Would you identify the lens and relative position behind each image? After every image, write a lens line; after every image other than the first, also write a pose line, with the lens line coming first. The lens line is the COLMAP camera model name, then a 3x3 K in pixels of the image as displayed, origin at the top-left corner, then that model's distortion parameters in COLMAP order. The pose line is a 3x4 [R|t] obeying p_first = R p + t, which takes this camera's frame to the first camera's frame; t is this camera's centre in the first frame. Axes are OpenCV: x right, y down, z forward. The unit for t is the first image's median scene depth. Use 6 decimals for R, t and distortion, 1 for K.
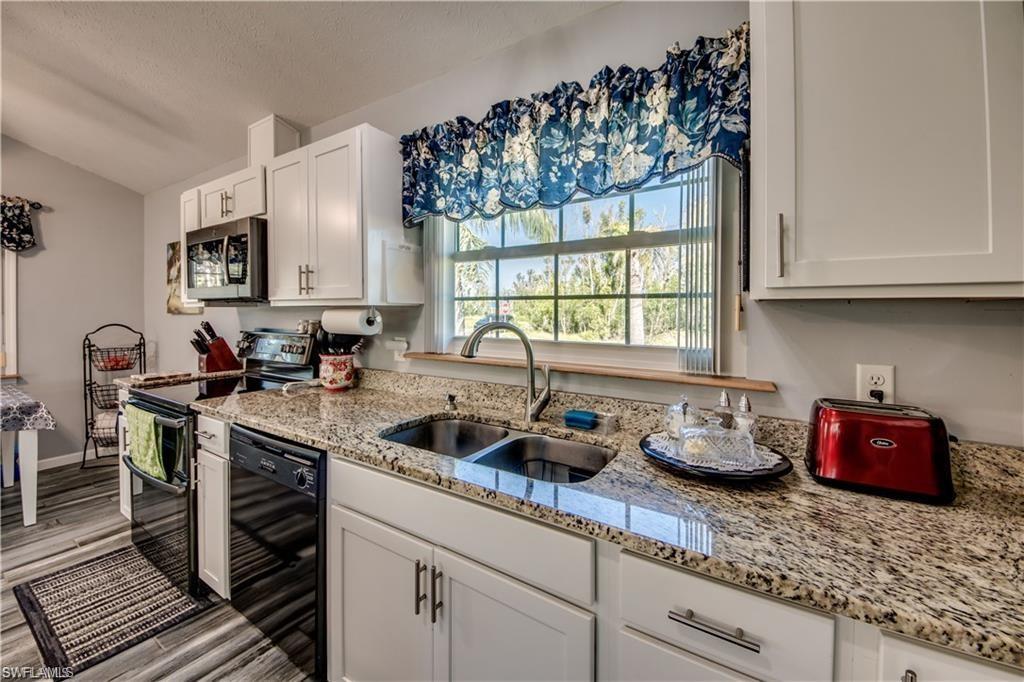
lens RADIAL K [[393.2, 0, 493.7], [0, 393.2, 318.5], [0, 0, 1]] dist [0.001201, -0.000179]
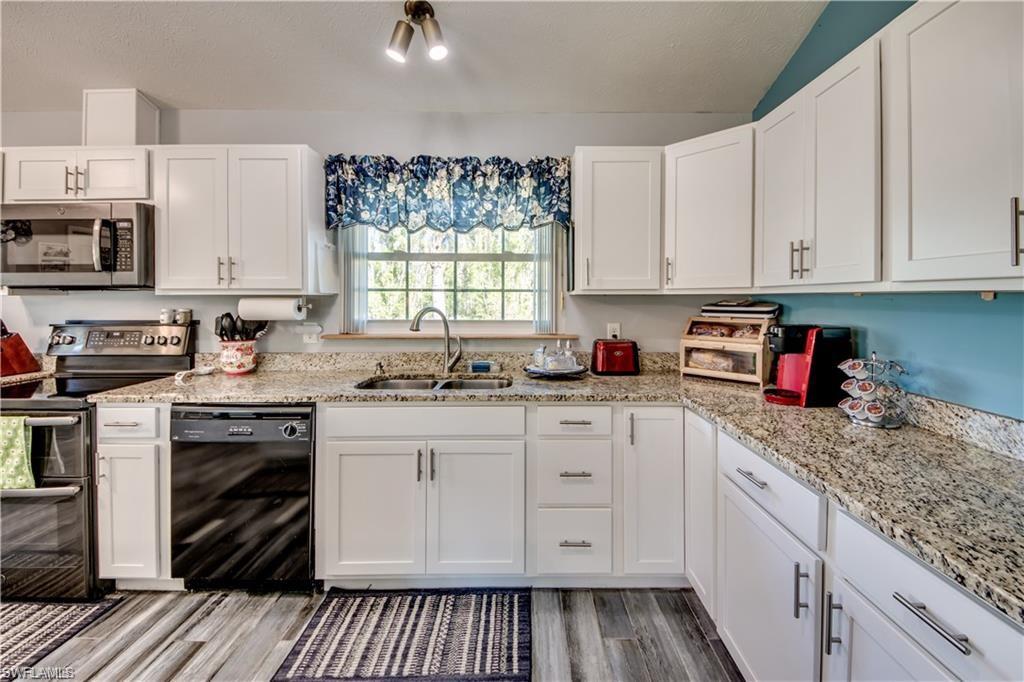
lens RADIAL K [[411.4, 0, 516.3], [0, 411.4, 309.2], [0, 0, 1]] dist [-0.025252, 0.000109]
pose [[0.840341, -0.014098, 0.541875, -0.534533], [0.010639, 0.999898, 0.009515, 0.006148], [-0.541954, -0.002231, 0.840405, -0.464963]]
